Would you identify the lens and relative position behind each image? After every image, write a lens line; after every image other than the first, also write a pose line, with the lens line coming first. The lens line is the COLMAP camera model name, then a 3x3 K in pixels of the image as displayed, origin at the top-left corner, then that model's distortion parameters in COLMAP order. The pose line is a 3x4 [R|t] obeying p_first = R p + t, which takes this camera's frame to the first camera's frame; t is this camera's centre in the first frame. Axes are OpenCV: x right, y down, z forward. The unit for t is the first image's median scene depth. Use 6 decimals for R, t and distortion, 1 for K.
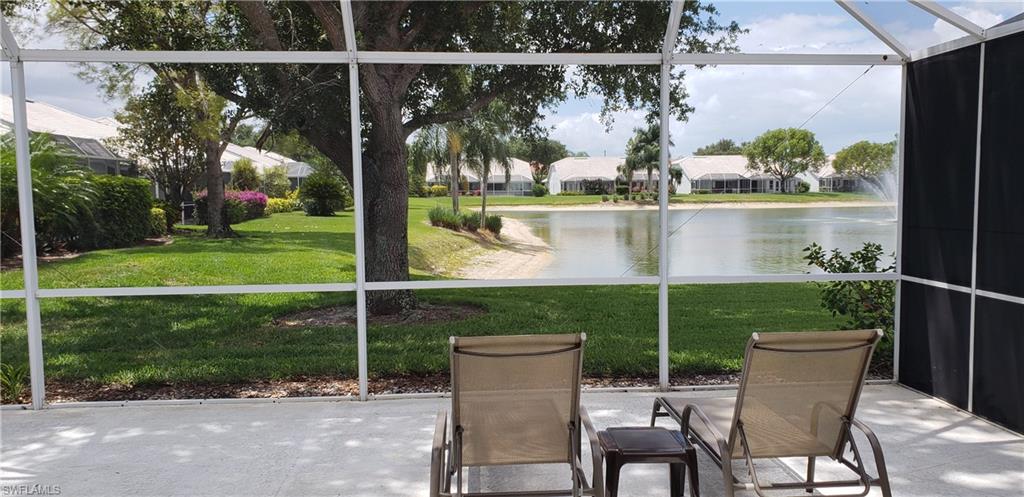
lens RADIAL K [[775.7, 0, 541.6], [0, 775.7, 265.7], [0, 0, 1]] dist [0.023142, -0.048457]
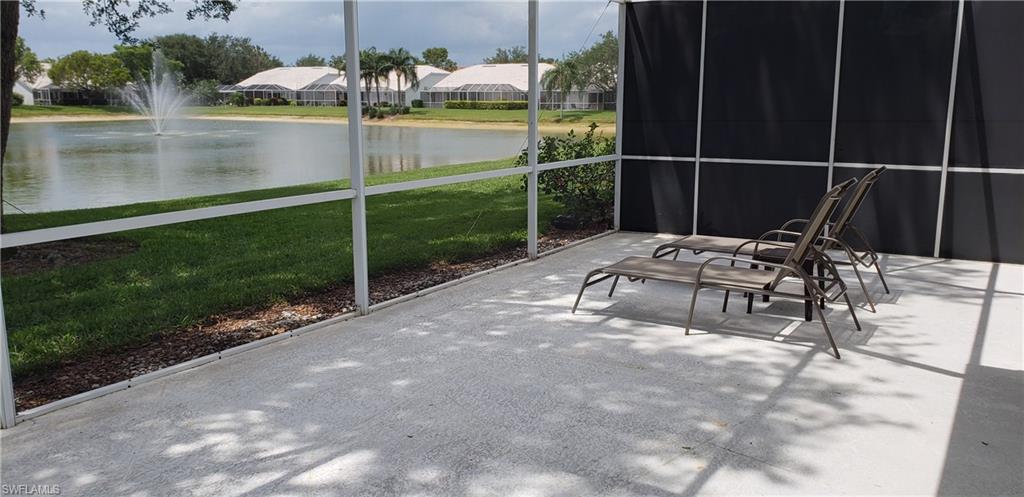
lens RADIAL K [[775.7, 0, 516.6], [0, 775.7, 246.7], [0, 0, 1]] dist [0.023142, -0.048457]
pose [[0.602563, -0.135283, 0.786522, -0.829347], [0.068870, 0.990666, 0.117634, -0.002603], [-0.795094, -0.016714, 0.606256, 0.293425]]
